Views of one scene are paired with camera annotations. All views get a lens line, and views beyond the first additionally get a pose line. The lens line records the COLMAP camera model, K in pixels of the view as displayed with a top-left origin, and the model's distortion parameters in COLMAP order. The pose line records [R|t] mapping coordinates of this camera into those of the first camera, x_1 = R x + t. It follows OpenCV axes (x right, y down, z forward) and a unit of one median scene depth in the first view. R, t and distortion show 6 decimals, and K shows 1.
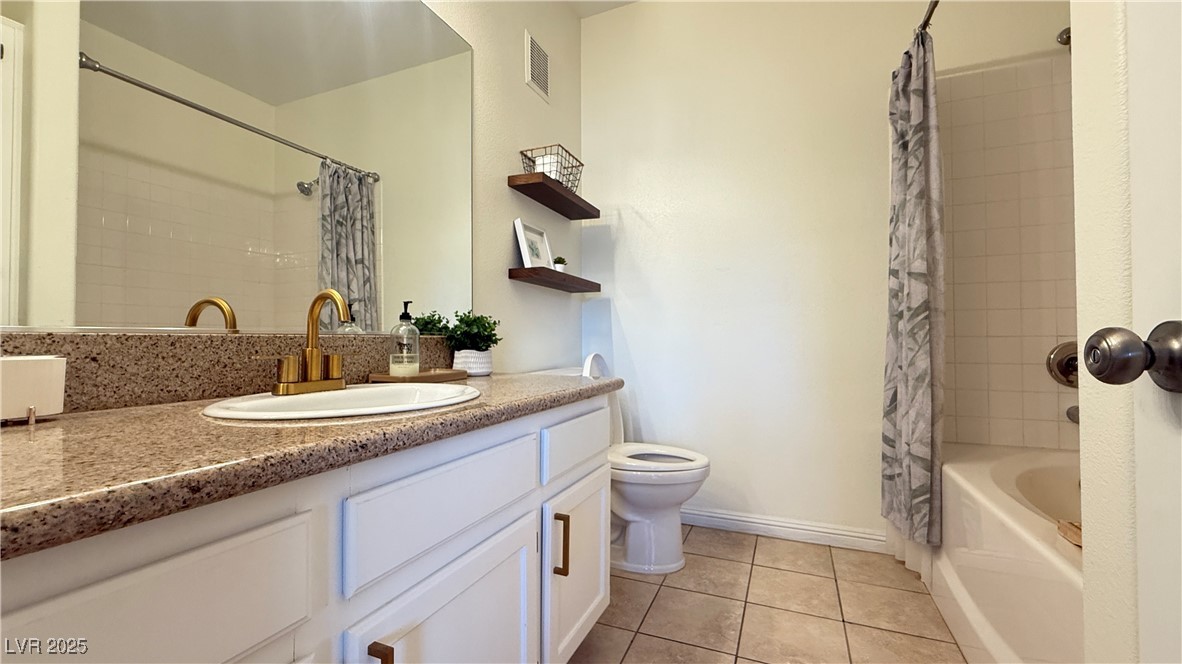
lens RADIAL K [[480.1, 0, 591.0], [0, 480.1, 332.0], [0, 0, 1]] dist [-0.004889, -0.000232]
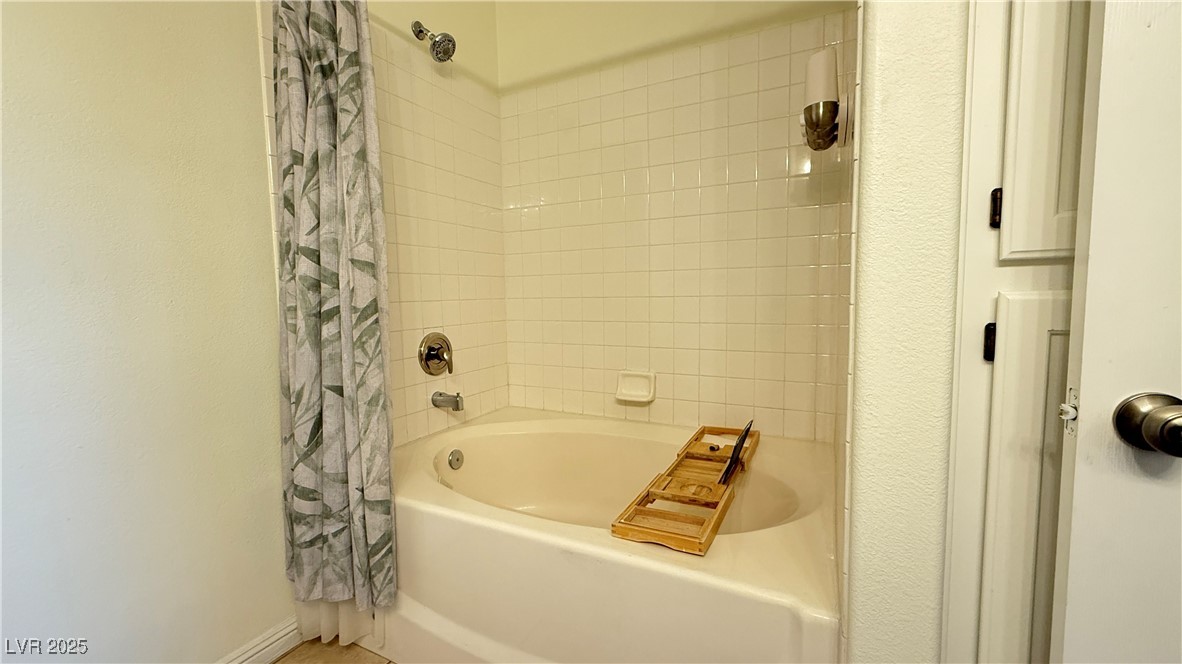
lens RADIAL K [[480.1, 0, 591.0], [0, 480.1, 332.0], [0, 0, 1]] dist [-0.004889, -0.000232]
pose [[0.064724, -0.078842, 0.994784, -0.042818], [0.012126, 0.996863, 0.078218, -0.068145], [-0.997829, 0.007000, 0.065477, 0.600032]]
